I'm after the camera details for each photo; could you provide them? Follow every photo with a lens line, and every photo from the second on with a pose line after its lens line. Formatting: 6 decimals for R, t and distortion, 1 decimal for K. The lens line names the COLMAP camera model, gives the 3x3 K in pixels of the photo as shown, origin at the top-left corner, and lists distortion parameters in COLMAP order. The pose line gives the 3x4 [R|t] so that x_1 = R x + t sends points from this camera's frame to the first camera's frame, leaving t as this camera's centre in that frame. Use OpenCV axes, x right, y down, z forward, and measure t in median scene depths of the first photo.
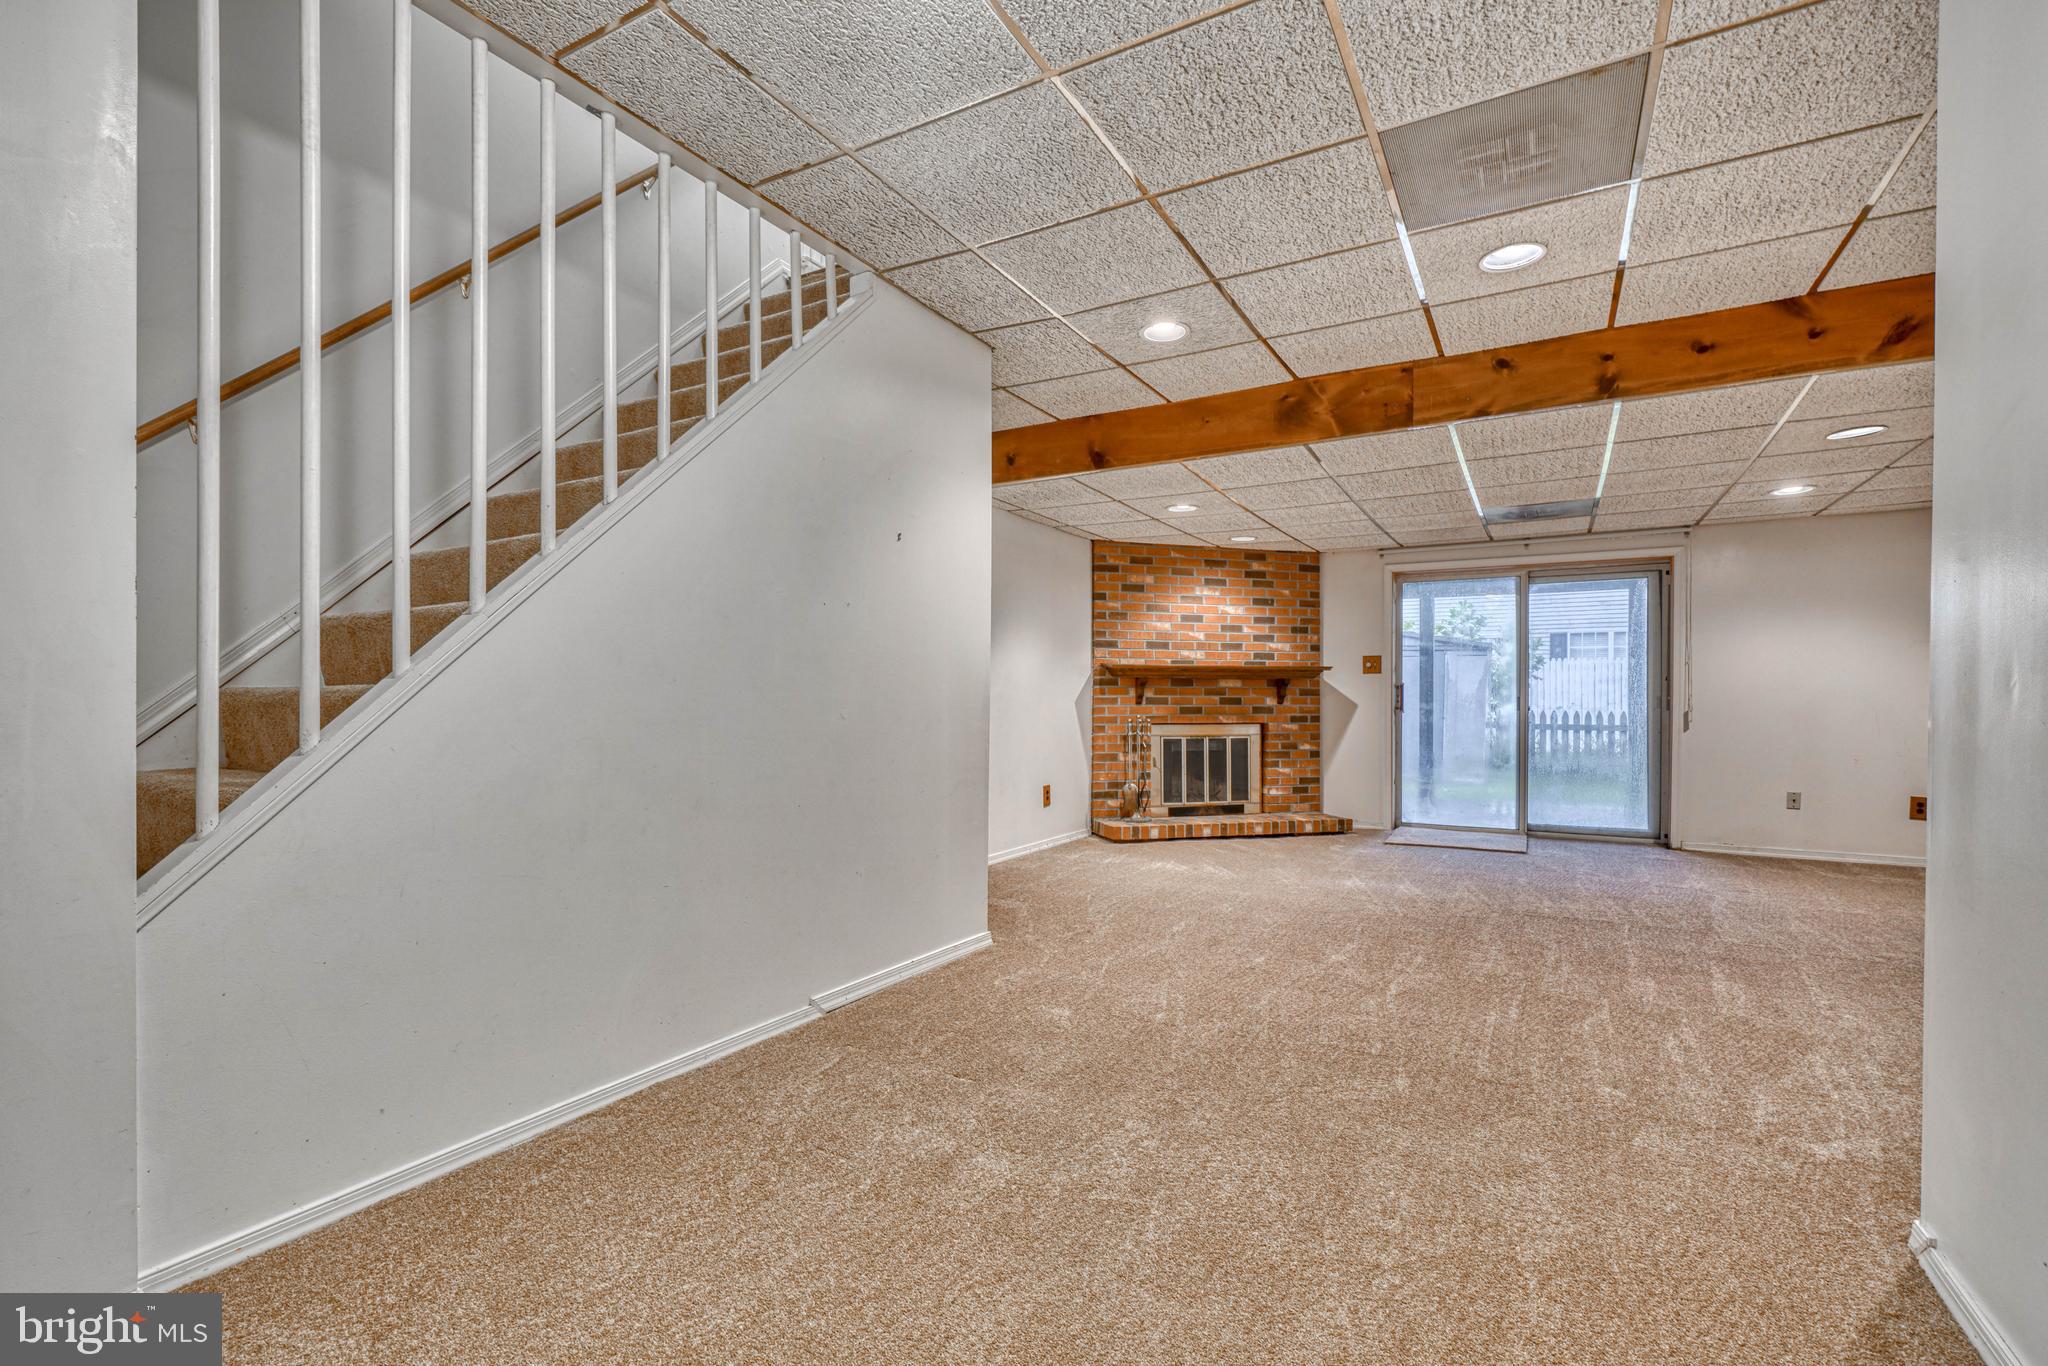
lens RADIAL K [[944.1, 0, 1018.4], [0, 944.1, 692.3], [0, 0, 1]] dist [-0.004587, 0.002308]
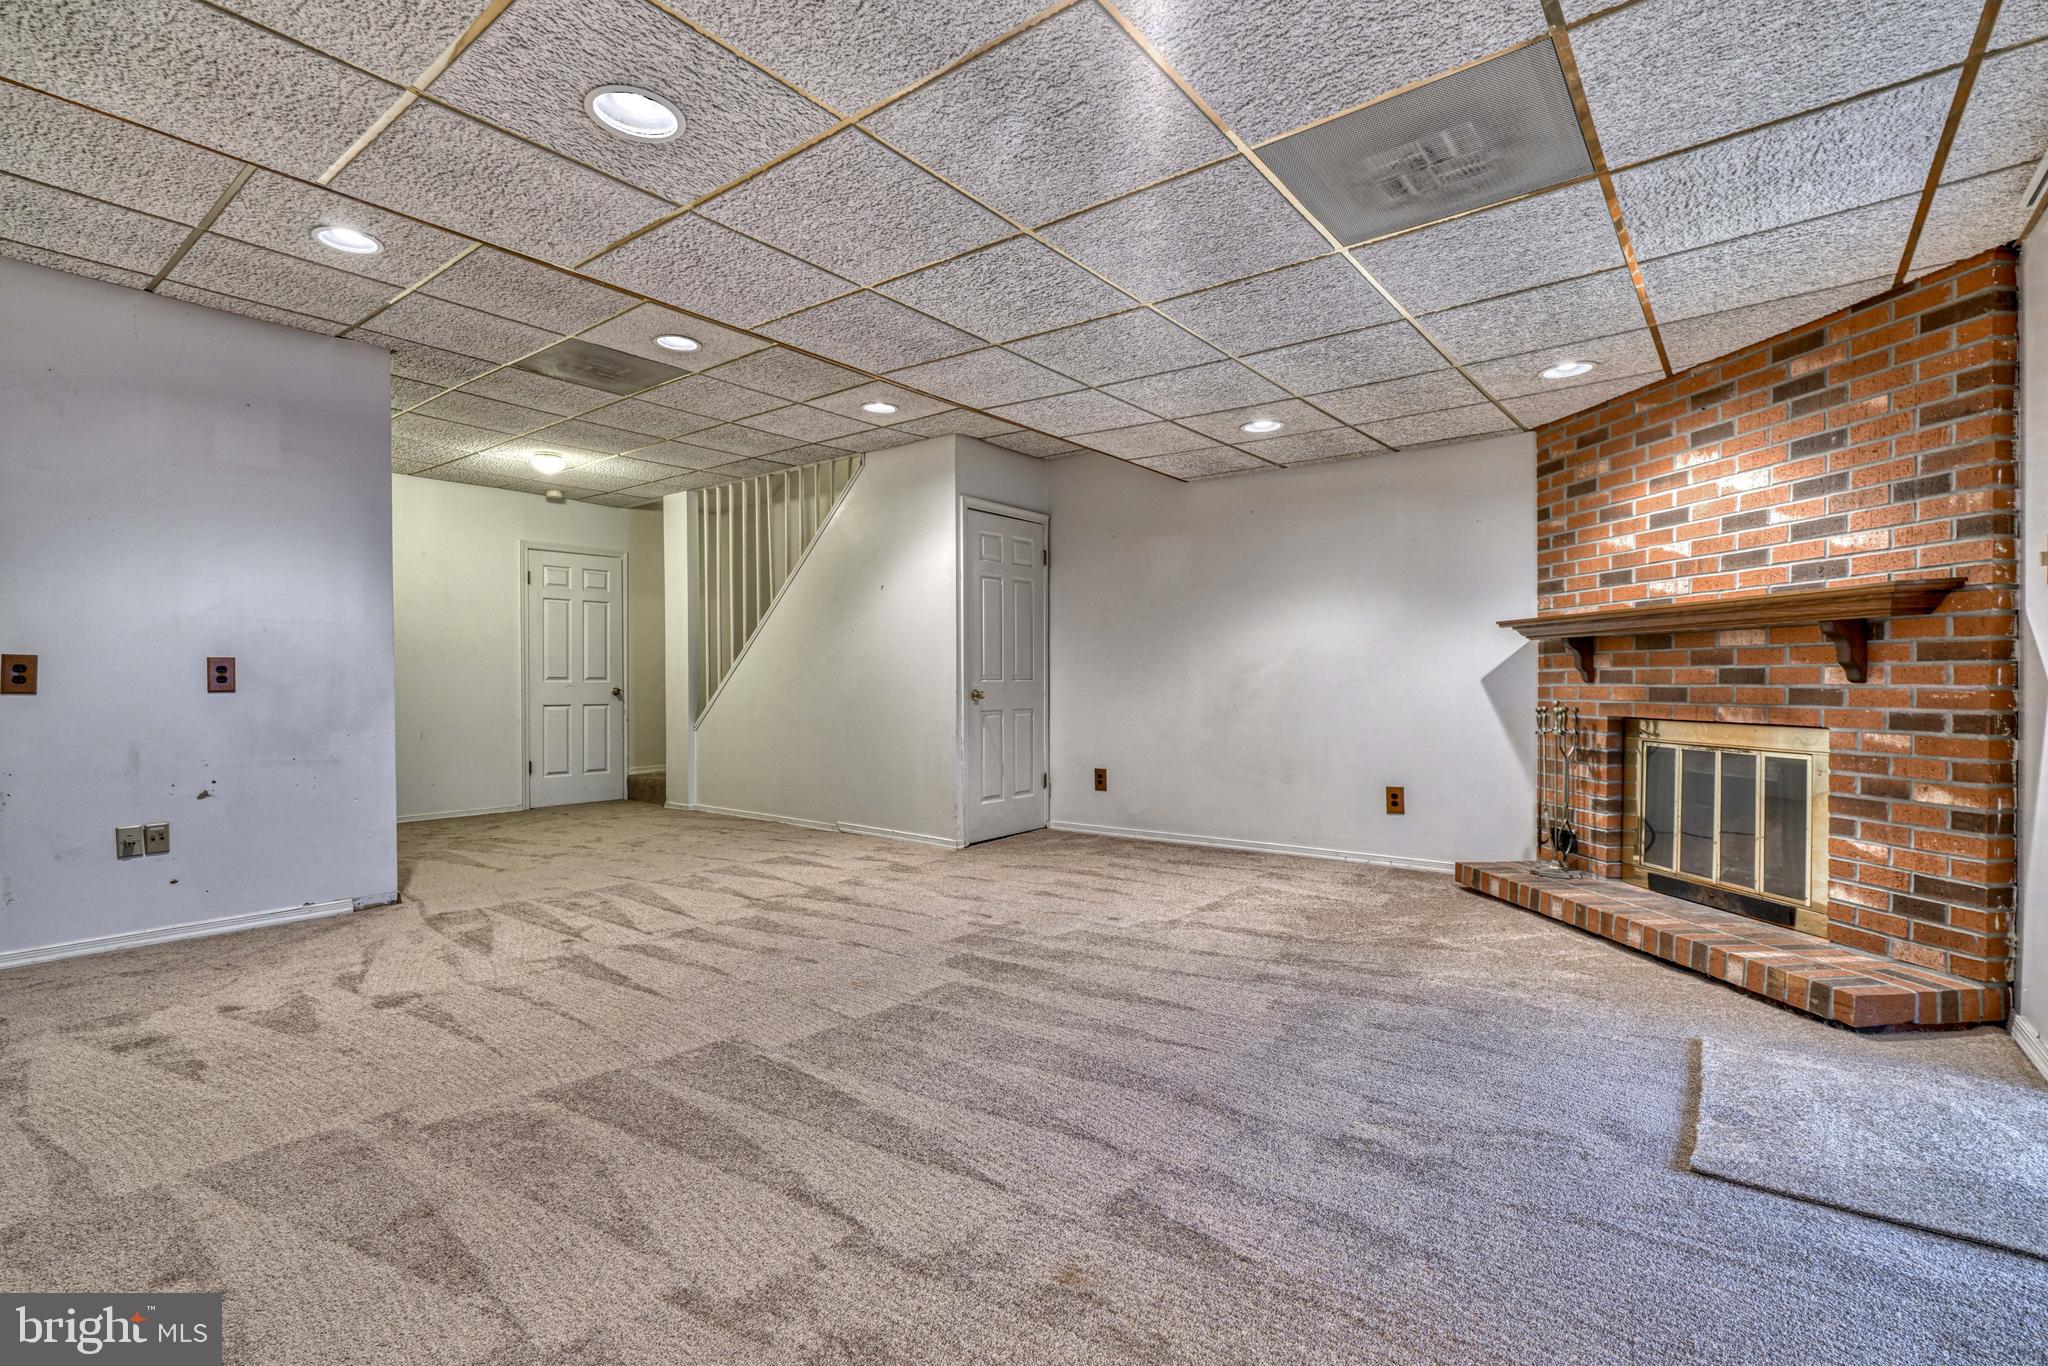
lens RADIAL K [[944.1, 0, 1022.4], [0, 944.1, 686.6], [0, 0, 1]] dist [-0.004587, 0.002308]
pose [[-0.143323, 0.003405, -0.989670, 0.743433], [0.002536, 0.999992, 0.003074, 0.012166], [0.989673, -0.002069, -0.143330, 0.713698]]
